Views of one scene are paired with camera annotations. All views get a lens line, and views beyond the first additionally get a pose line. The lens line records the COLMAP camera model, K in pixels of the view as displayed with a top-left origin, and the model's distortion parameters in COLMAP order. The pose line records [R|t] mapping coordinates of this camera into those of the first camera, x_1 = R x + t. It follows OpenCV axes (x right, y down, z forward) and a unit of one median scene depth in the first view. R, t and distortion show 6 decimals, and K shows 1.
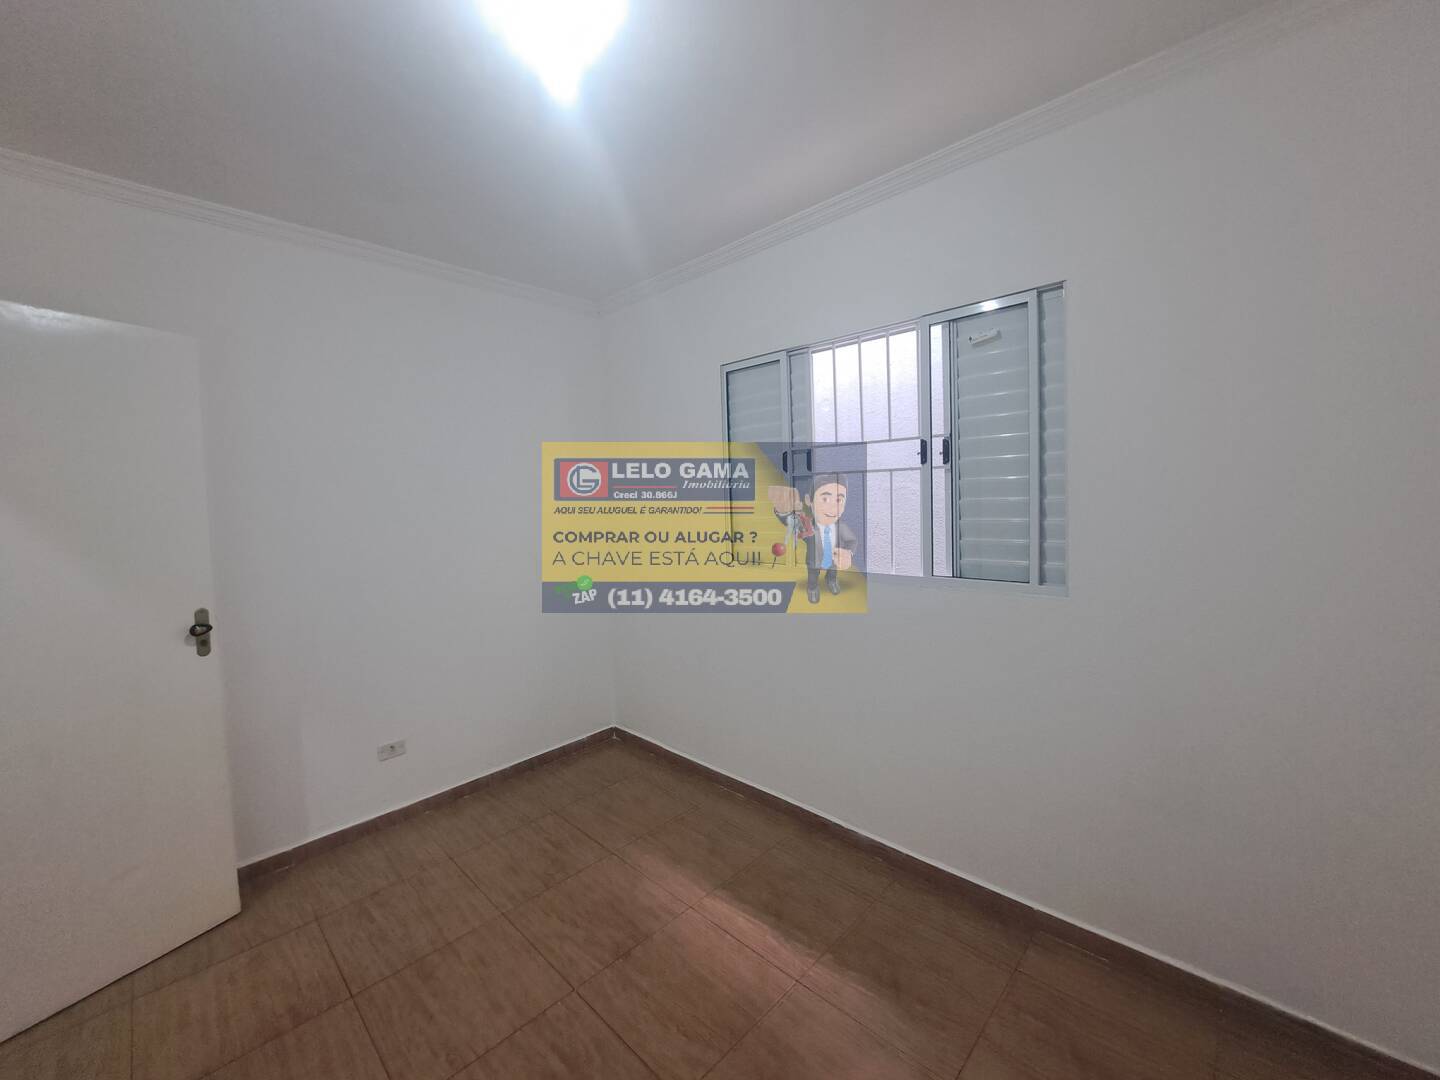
lens RADIAL K [[579.3, 0, 710.7], [0, 579.3, 531.1], [0, 0, 1]] dist [-0.001295, -0.000205]
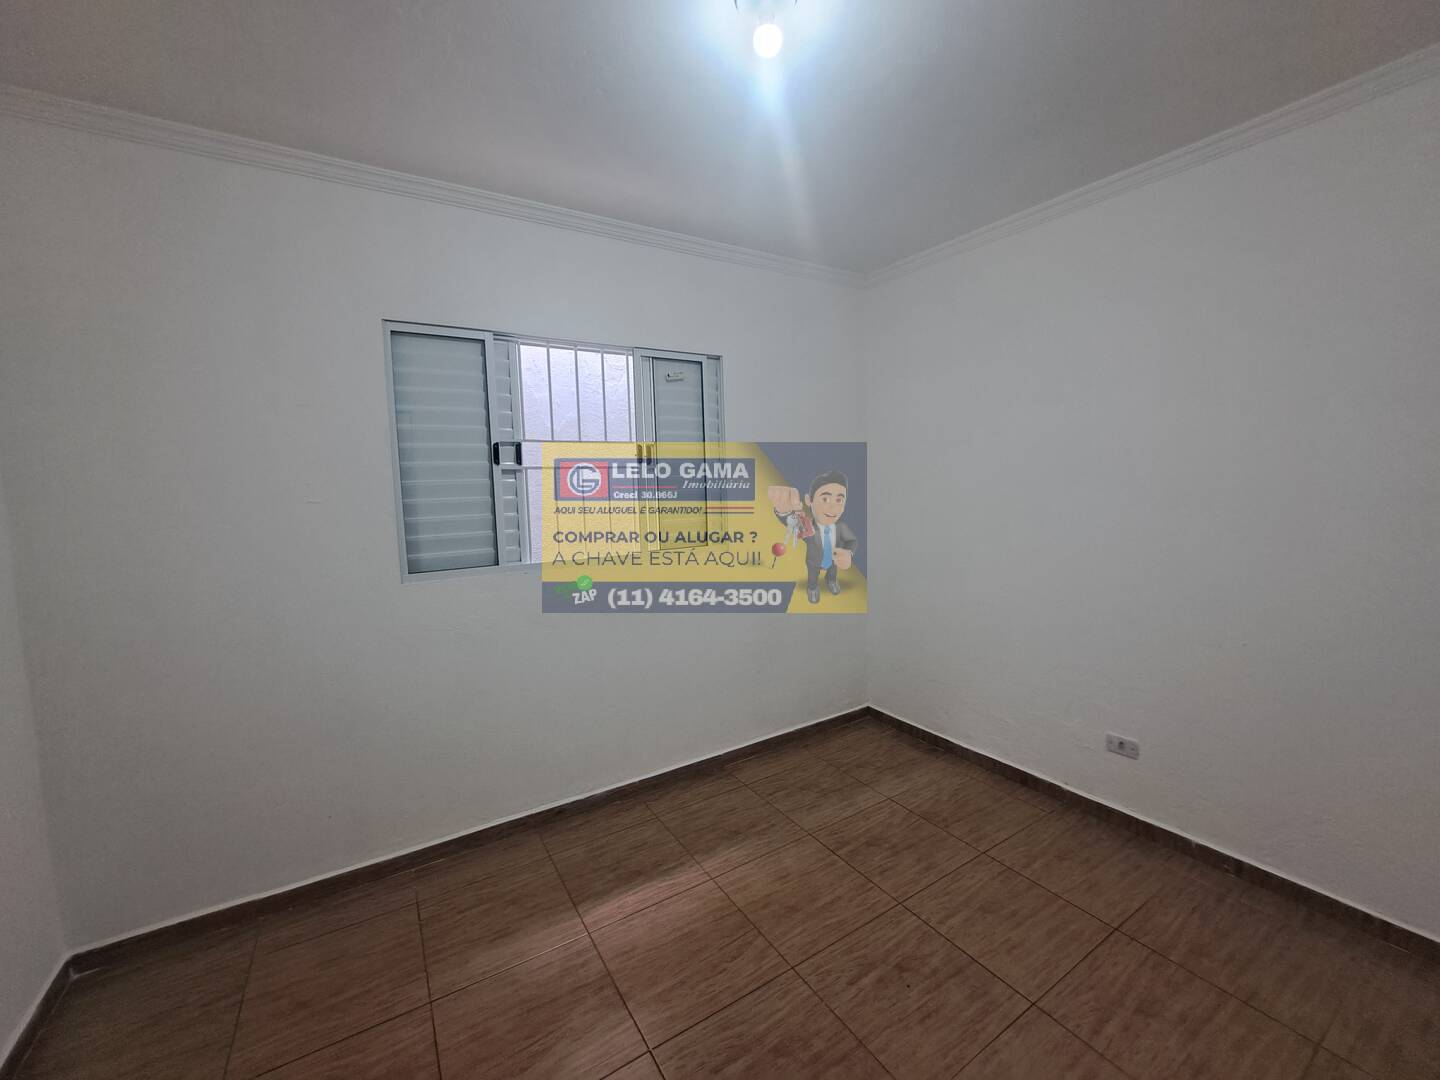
lens RADIAL K [[579.3, 0, 712.8], [0, 579.3, 547.9], [0, 0, 1]] dist [-0.001295, -0.000205]
pose [[0.243348, -0.077351, 0.966850, -0.785457], [0.080846, 0.994964, 0.059252, 0.003131], [-0.966564, 0.063747, 0.248376, 0.514301]]
